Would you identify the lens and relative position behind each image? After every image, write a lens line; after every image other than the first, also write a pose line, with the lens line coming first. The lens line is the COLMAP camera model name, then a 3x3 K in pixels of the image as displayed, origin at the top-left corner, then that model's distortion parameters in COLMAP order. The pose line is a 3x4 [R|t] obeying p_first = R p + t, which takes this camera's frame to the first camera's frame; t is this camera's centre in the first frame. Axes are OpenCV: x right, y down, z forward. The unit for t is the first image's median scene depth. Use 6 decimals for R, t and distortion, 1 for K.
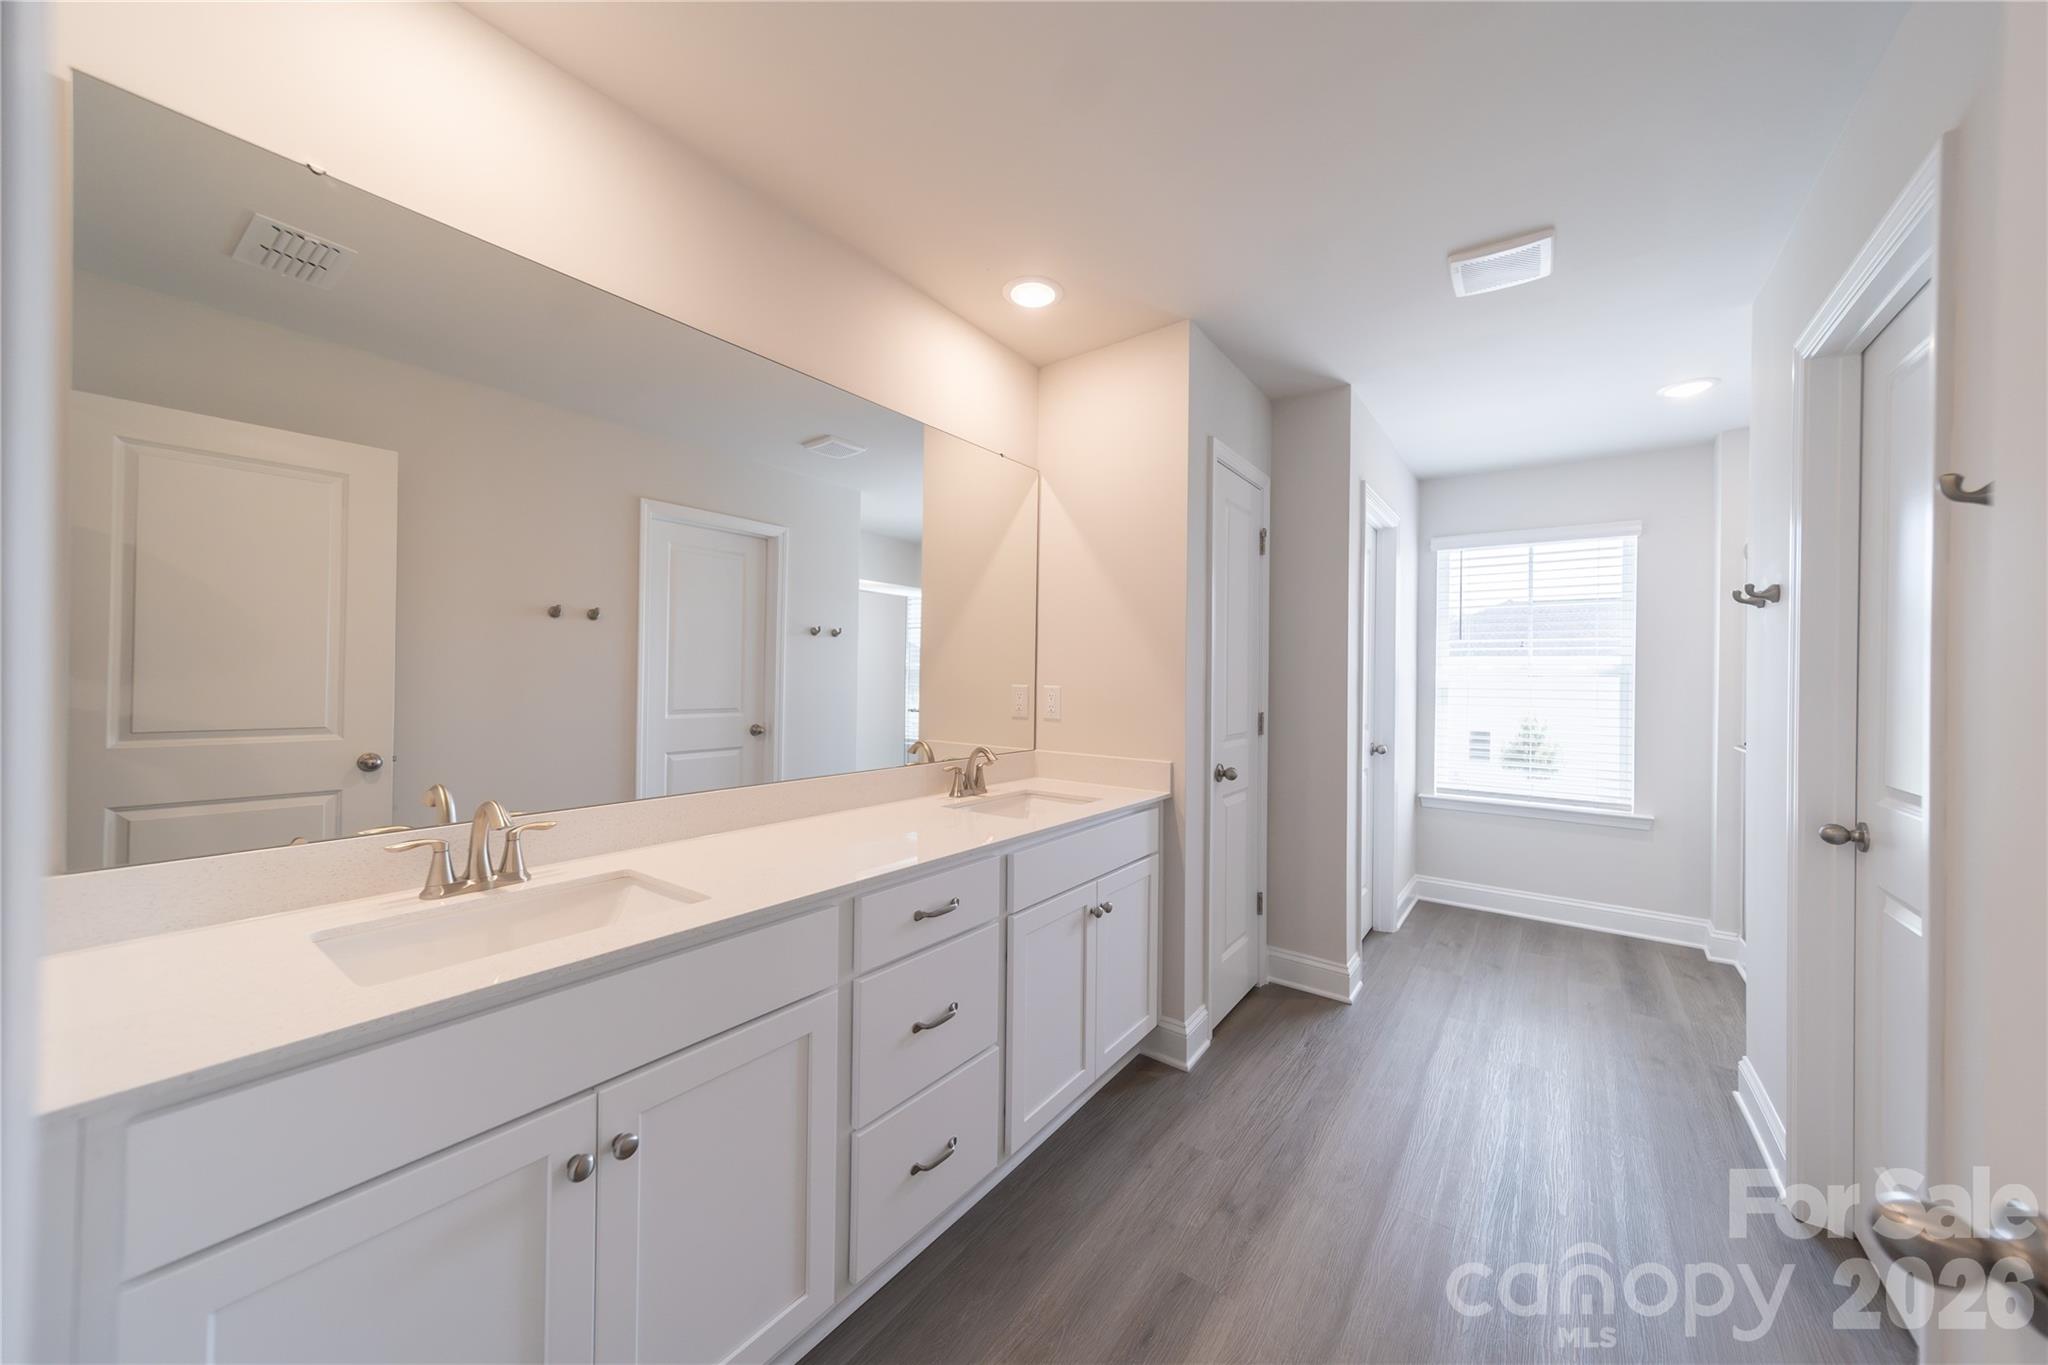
lens RADIAL K [[717.5, 0, 1029.1], [0, 717.5, 677.8], [0, 0, 1]] dist [0.007333, -0.000287]
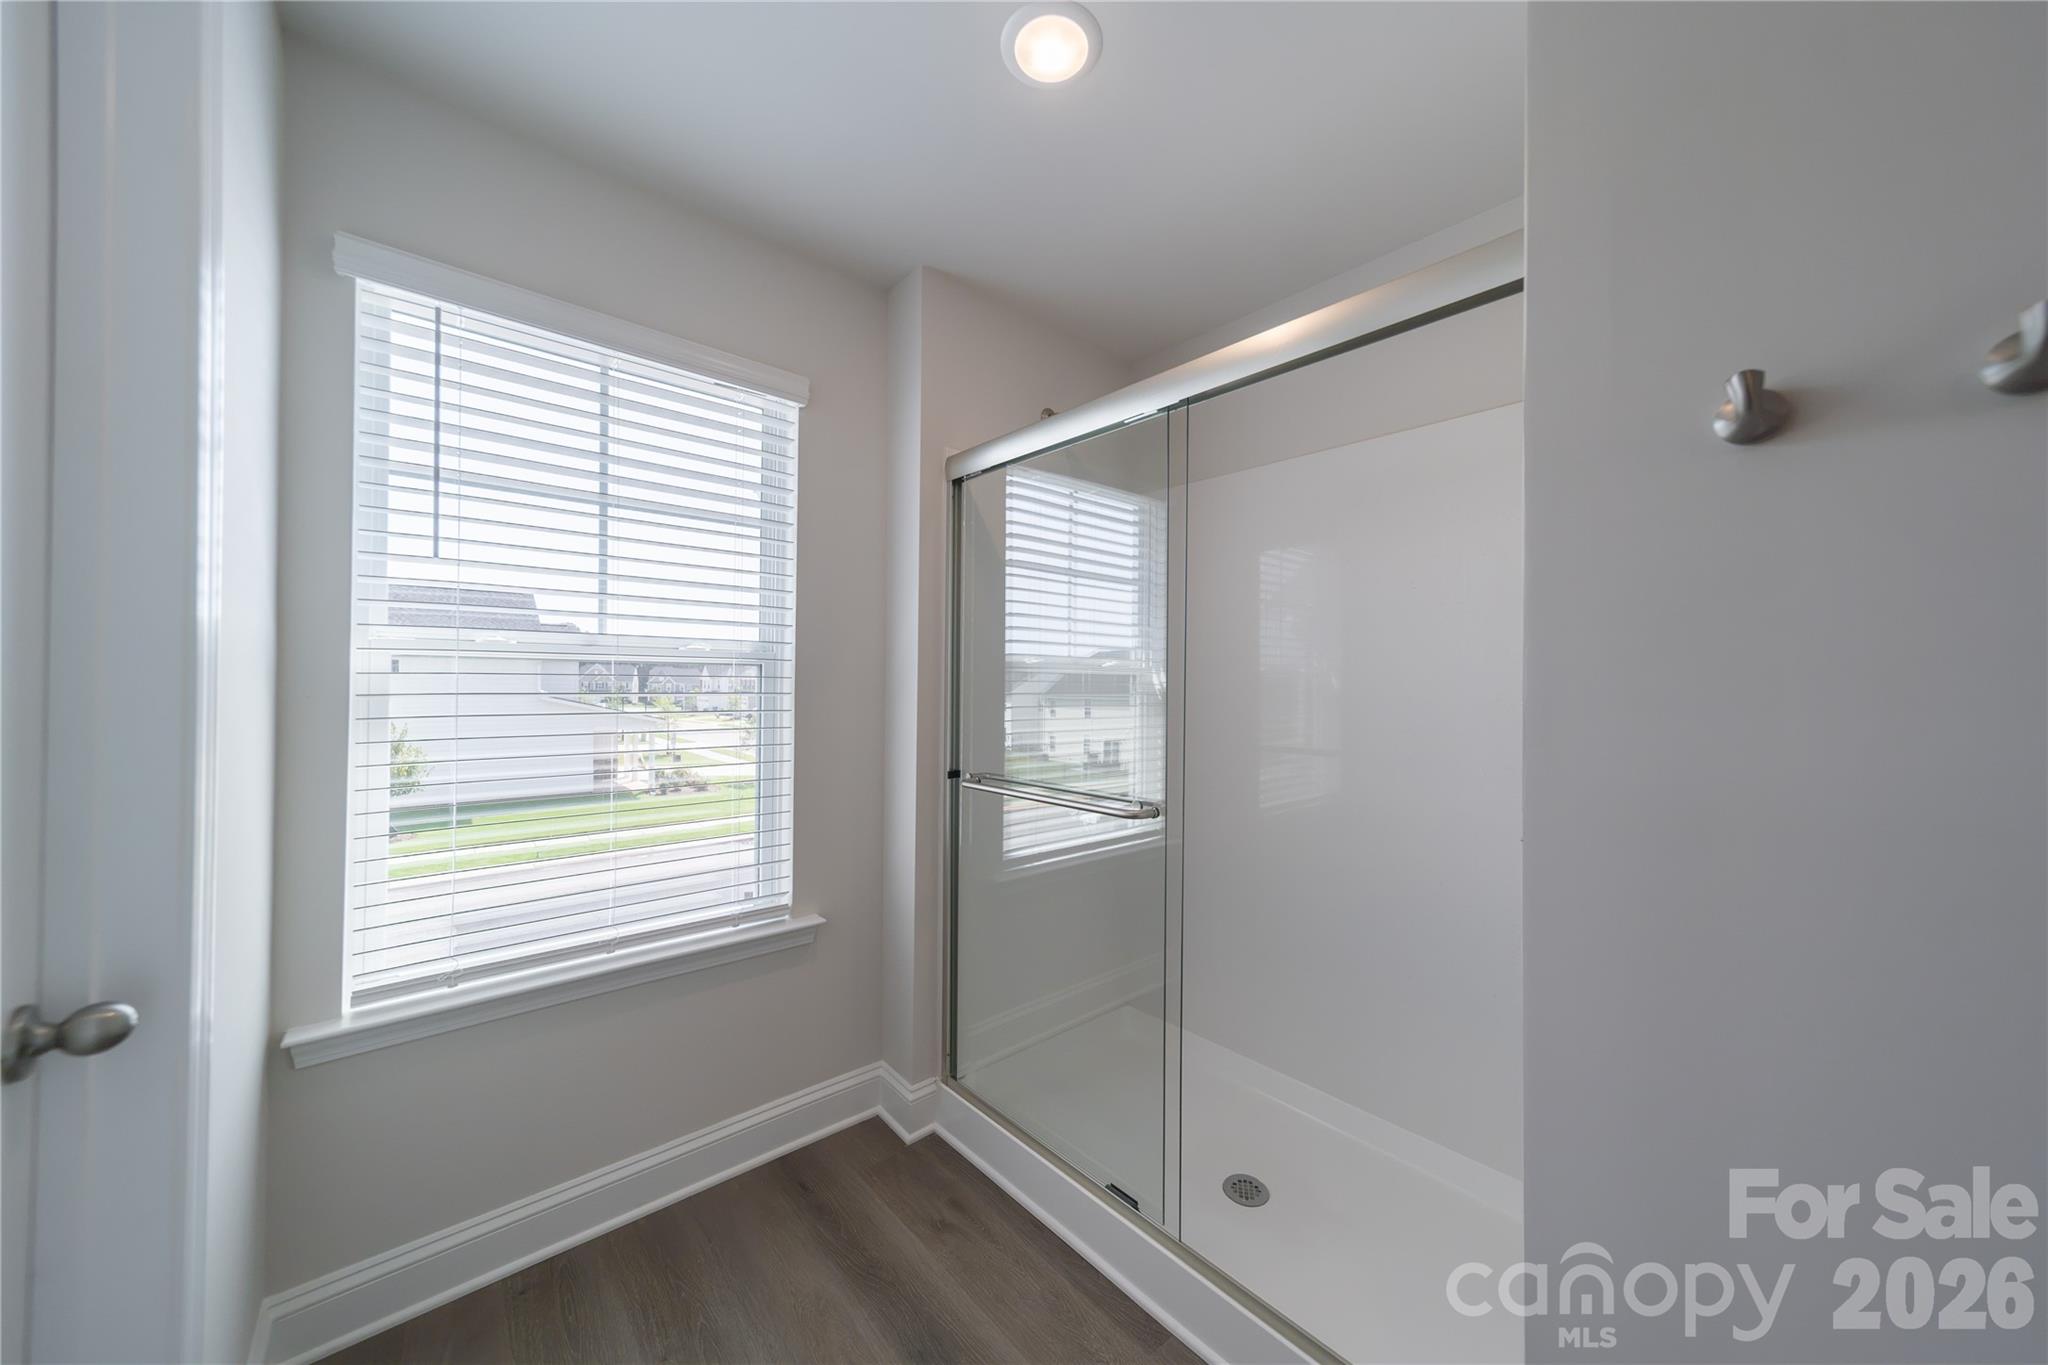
lens RADIAL K [[717.5, 0, 1029.5], [0, 717.5, 678.2], [0, 0, 1]] dist [0.007333, -0.000287]
pose [[0.219352, -0.002611, 0.975642, 0.351481], [-0.004192, 0.999985, 0.003619, 0.004654], [-0.975637, -0.004884, 0.219338, 0.705496]]
